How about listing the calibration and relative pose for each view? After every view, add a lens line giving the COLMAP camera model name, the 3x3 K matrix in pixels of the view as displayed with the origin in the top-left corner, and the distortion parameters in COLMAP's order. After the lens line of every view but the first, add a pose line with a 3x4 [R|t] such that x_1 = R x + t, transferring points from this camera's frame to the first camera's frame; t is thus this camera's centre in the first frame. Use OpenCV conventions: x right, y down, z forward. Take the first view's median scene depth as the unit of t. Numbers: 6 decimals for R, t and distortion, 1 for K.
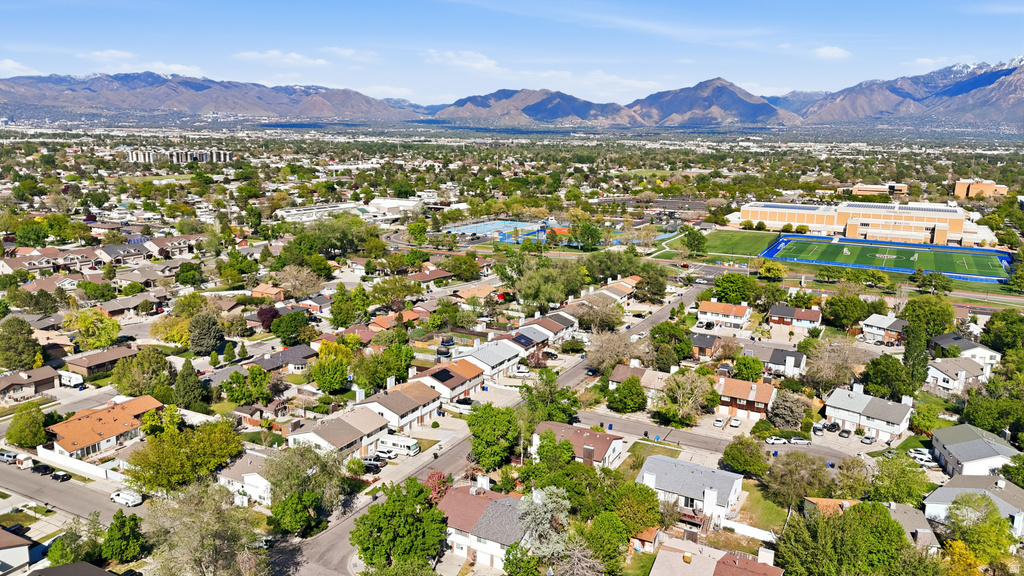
lens RADIAL K [[743.5, 0, 512.0], [0, 743.5, 288.0], [0, 0, 1]] dist [0.069906, -0.067200]
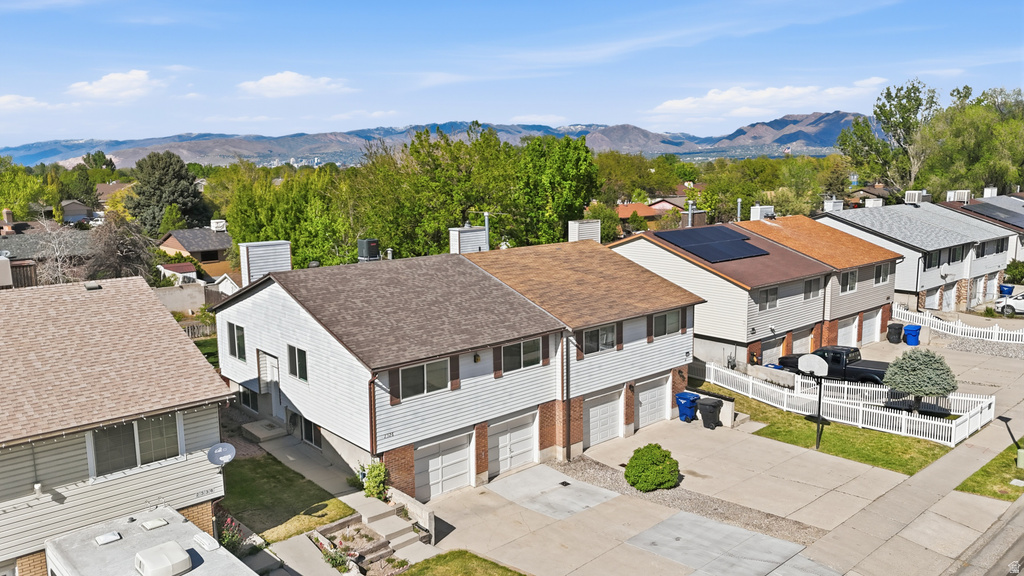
lens RADIAL K [[743.5, 0, 512.0], [0, 743.5, 288.0], [0, 0, 1]] dist [0.069906, -0.067200]
pose [[0.935381, 0.025819, -0.352699, -0.072199], [-0.041596, 0.998441, -0.037226, 0.144149], [0.351188, 0.049491, 0.934996, 0.793360]]
